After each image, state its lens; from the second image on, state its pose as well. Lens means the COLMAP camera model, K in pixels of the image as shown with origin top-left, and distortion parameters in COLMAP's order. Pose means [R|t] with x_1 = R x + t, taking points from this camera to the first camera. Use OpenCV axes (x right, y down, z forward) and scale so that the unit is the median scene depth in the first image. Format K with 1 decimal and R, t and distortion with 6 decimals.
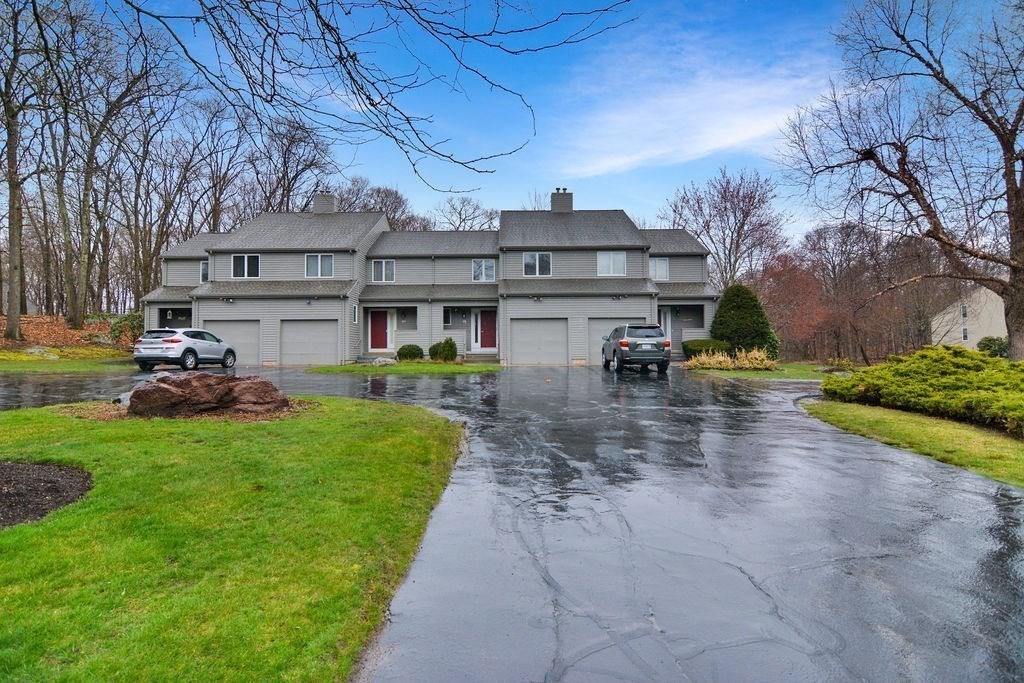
lens RADIAL K [[501.8, 0, 512.0], [0, 501.8, 341.5], [0, 0, 1]] dist [-0.000843, -0.014207]
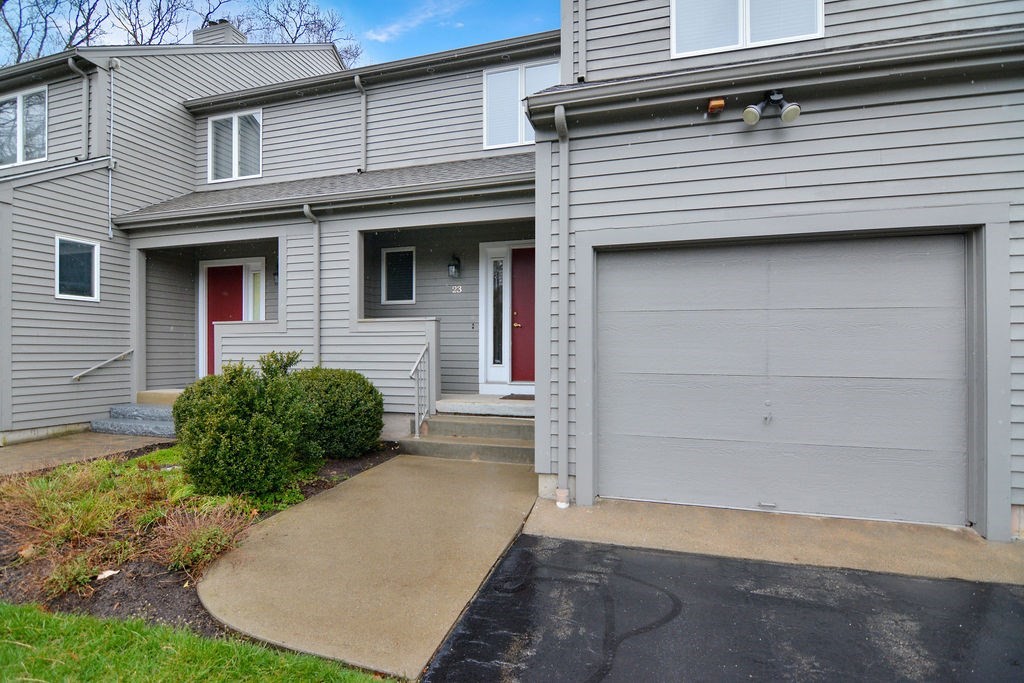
lens RADIAL K [[501.8, 0, 512.0], [0, 501.8, 341.5], [0, 0, 1]] dist [-0.000843, -0.014207]
pose [[0.960166, 0.001246, -0.279429, 0.017491], [0.000991, 0.999969, 0.007866, -0.013215], [0.279430, -0.007829, 0.960134, 0.764081]]
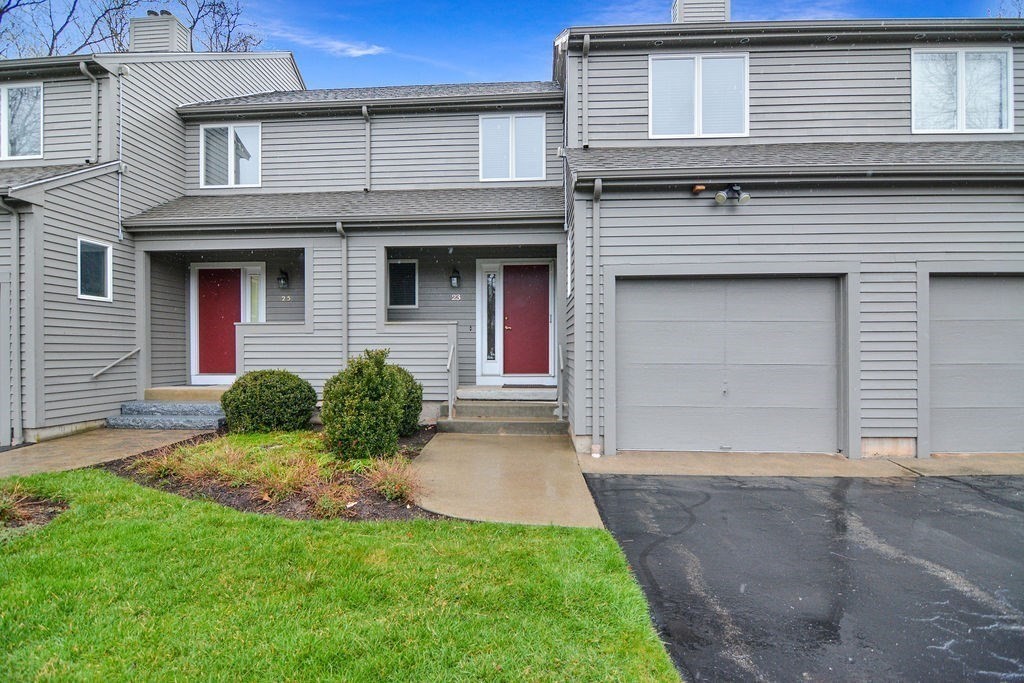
lens RADIAL K [[501.8, 0, 512.0], [0, 501.8, 341.5], [0, 0, 1]] dist [-0.000843, -0.014207]
pose [[0.998504, 0.003322, -0.054583, -0.039455], [-0.002833, 0.999955, 0.009028, -0.013996], [0.054611, -0.008860, 0.998468, 0.689088]]
